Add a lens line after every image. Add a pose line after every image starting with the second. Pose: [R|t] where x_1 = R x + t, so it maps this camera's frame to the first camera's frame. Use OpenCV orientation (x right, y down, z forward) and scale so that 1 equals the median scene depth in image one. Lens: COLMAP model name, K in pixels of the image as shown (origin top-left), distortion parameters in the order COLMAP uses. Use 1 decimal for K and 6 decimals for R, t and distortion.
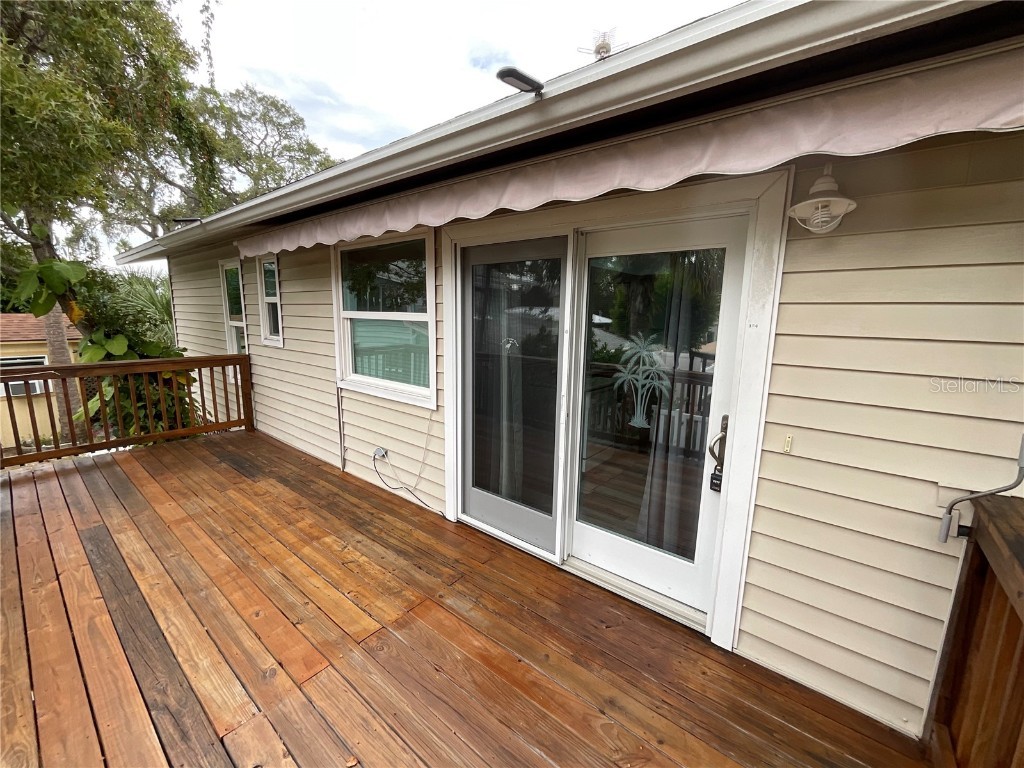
lens RADIAL K [[416.0, 0, 515.4], [0, 416.0, 386.8], [0, 0, 1]] dist [-0.009073, -0.000397]
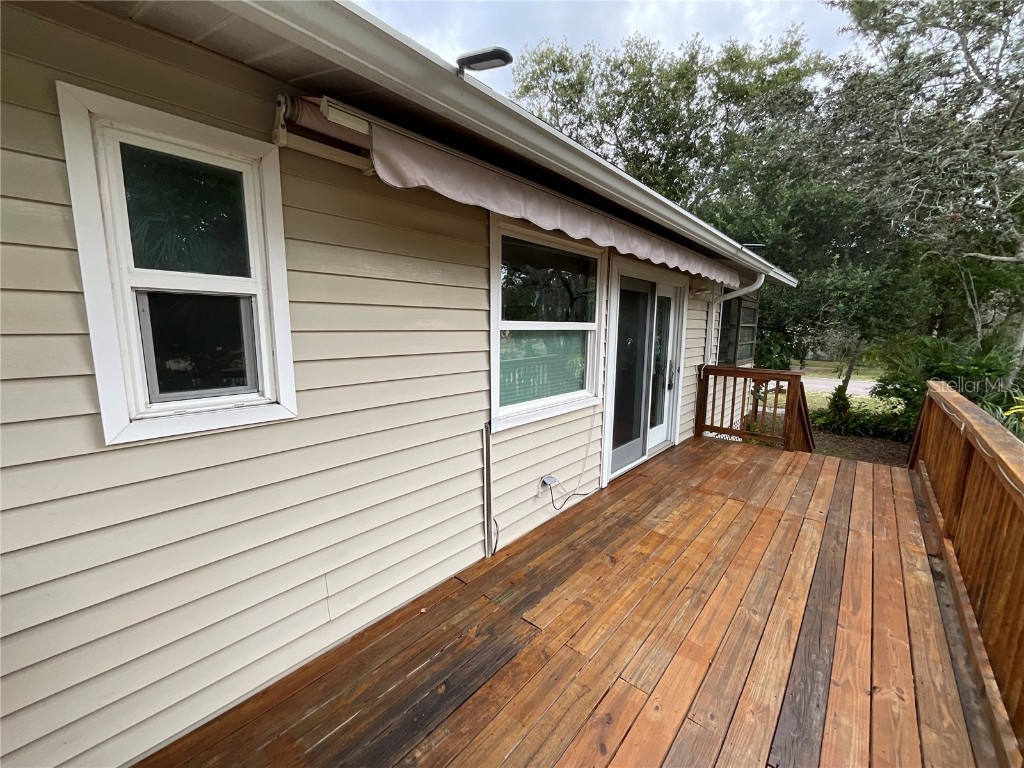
lens RADIAL K [[416.0, 0, 513.1], [0, 416.0, 384.2], [0, 0, 1]] dist [-0.009073, -0.000397]
pose [[0.039590, -0.167690, 0.985044, -1.482111], [0.159693, 0.974208, 0.159428, -0.248414], [-0.986373, 0.150993, 0.065347, 1.252795]]
